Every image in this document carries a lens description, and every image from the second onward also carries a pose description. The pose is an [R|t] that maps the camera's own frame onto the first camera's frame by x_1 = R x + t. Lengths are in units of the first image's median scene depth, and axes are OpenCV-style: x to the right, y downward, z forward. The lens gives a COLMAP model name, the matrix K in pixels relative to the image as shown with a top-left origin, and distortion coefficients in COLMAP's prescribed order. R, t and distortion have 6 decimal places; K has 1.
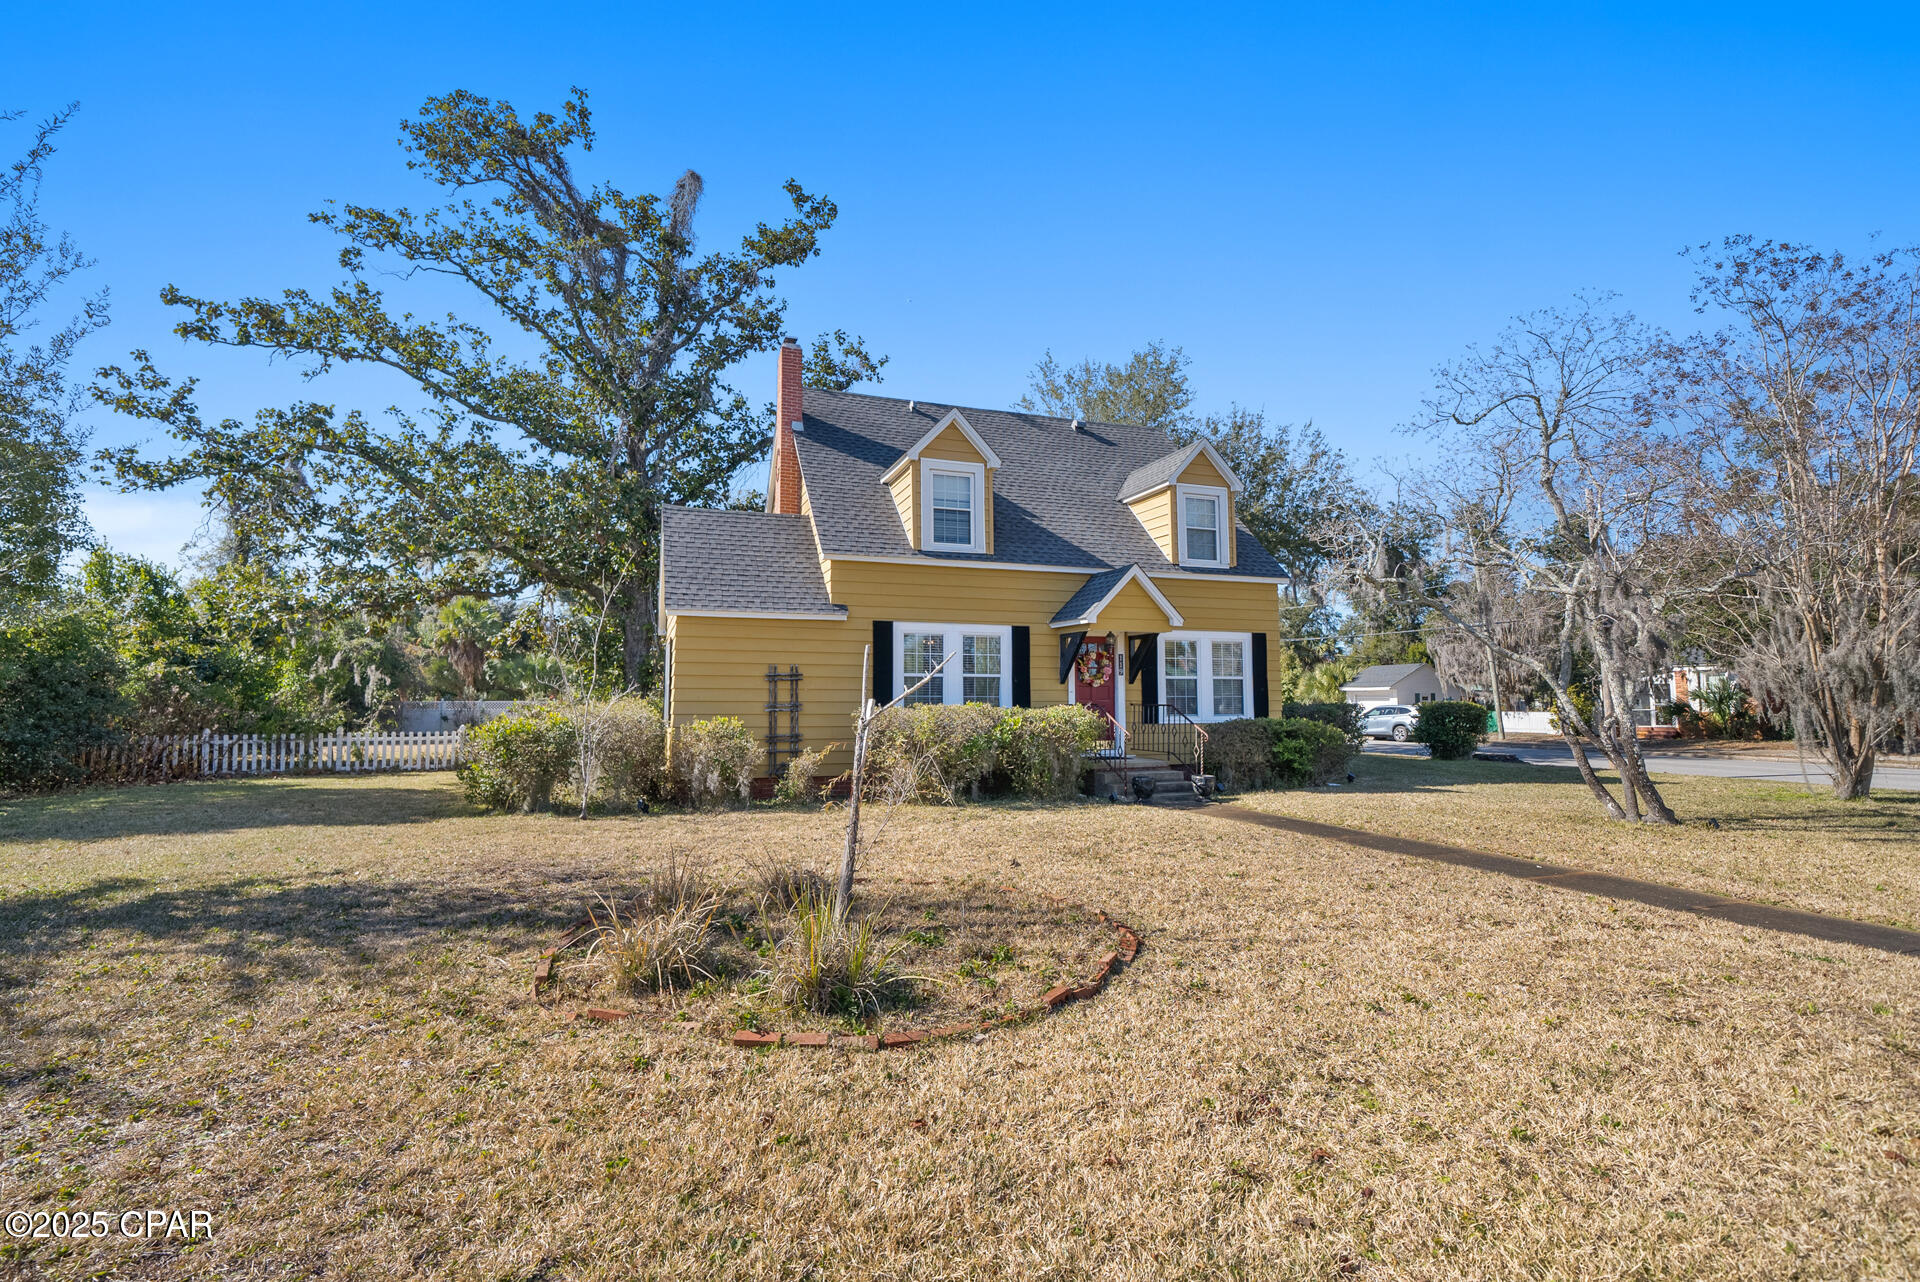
lens RADIAL K [[819.9, 0, 960.0], [0, 819.9, 641.0], [0, 0, 1]] dist [-0.002981, -0.000051]
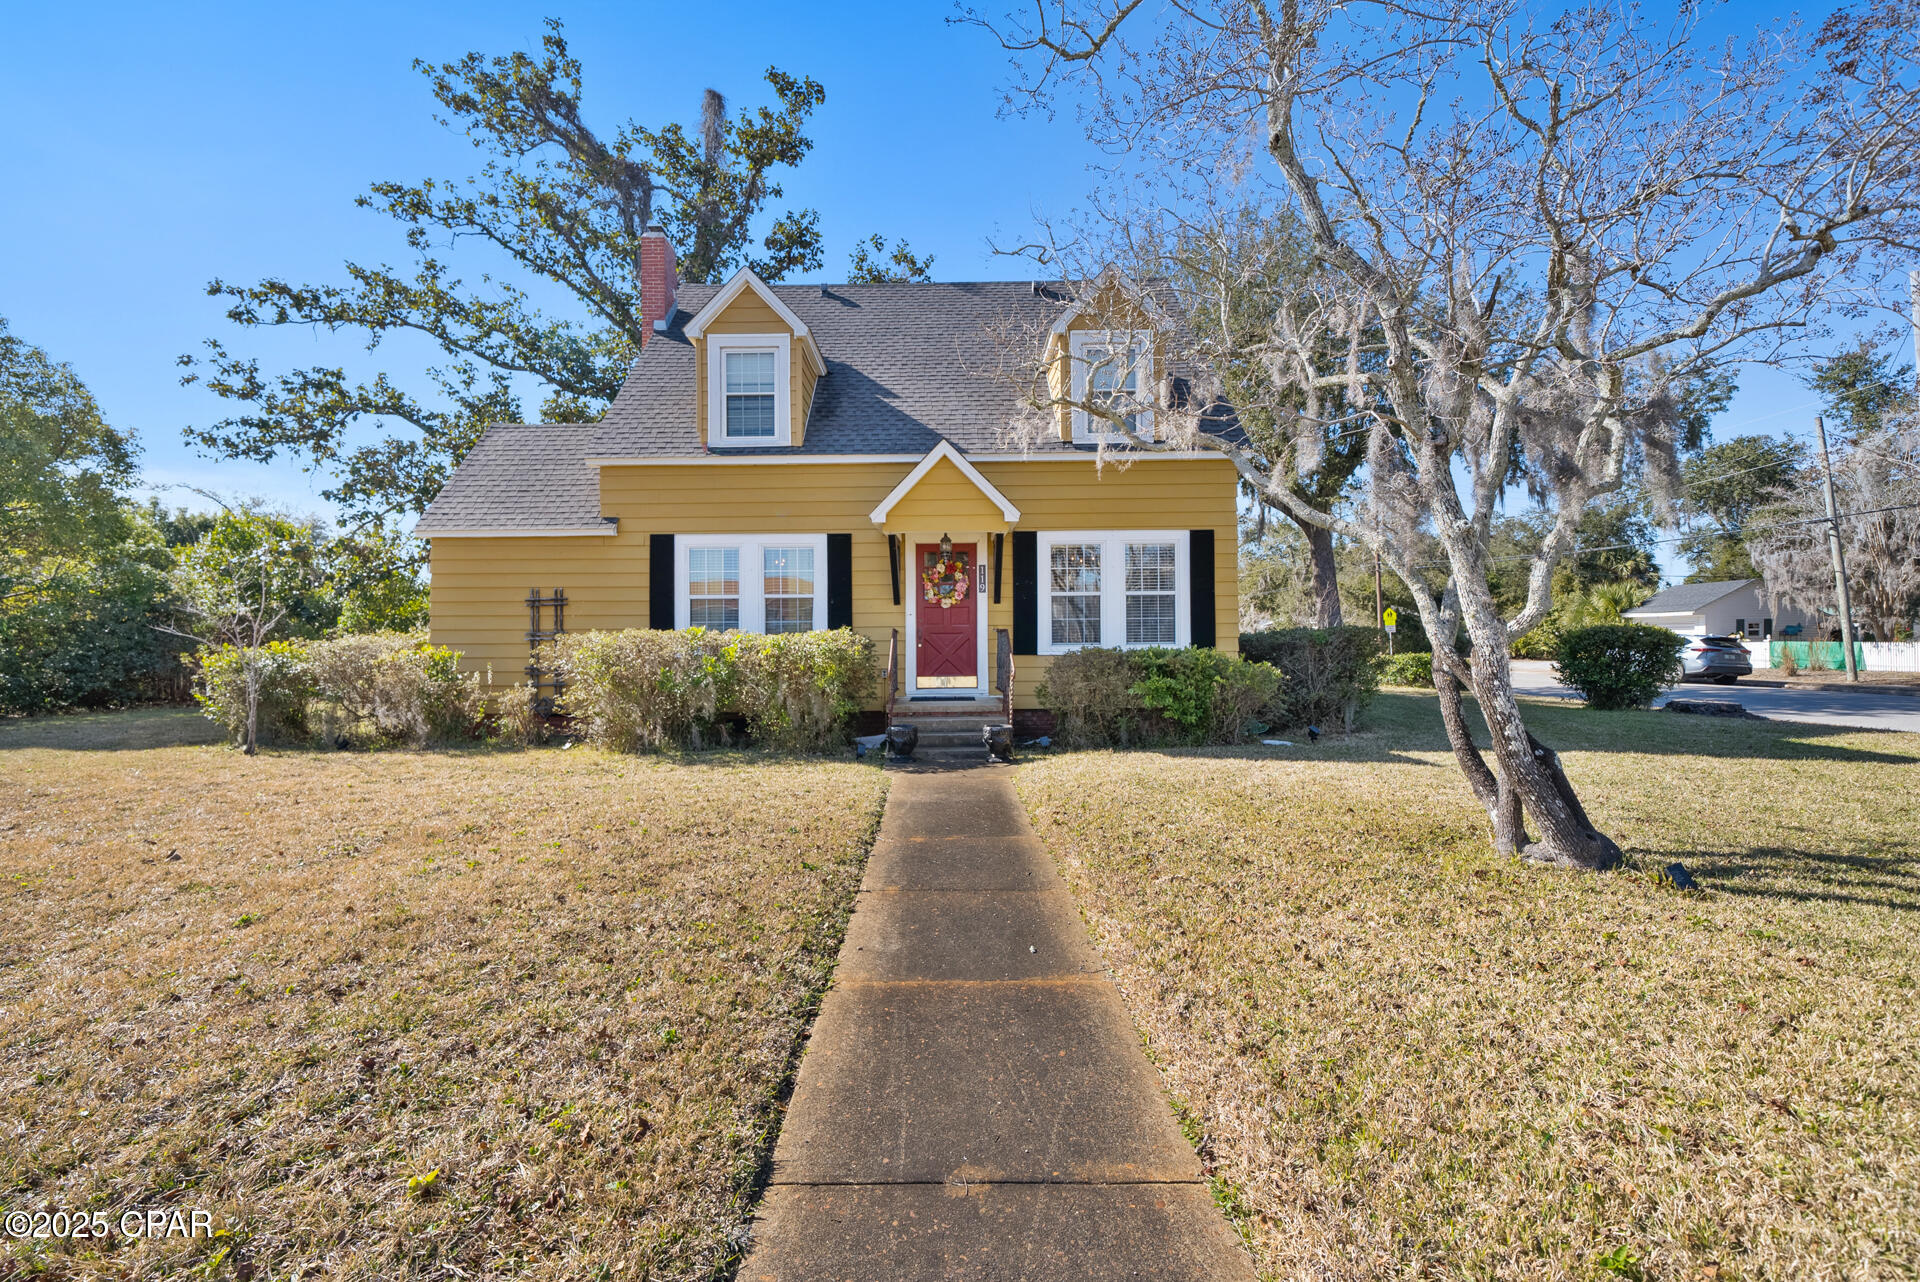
lens RADIAL K [[779.3, 0, 960.0], [0, 779.3, 641.0], [0, 0, 1]] dist [-0.007050, -0.000138]
pose [[0.942623, -0.005126, -0.333819, 0.394393], [0.031311, 0.996832, 0.073108, 0.030861], [0.332387, -0.079365, 0.939798, 0.281306]]
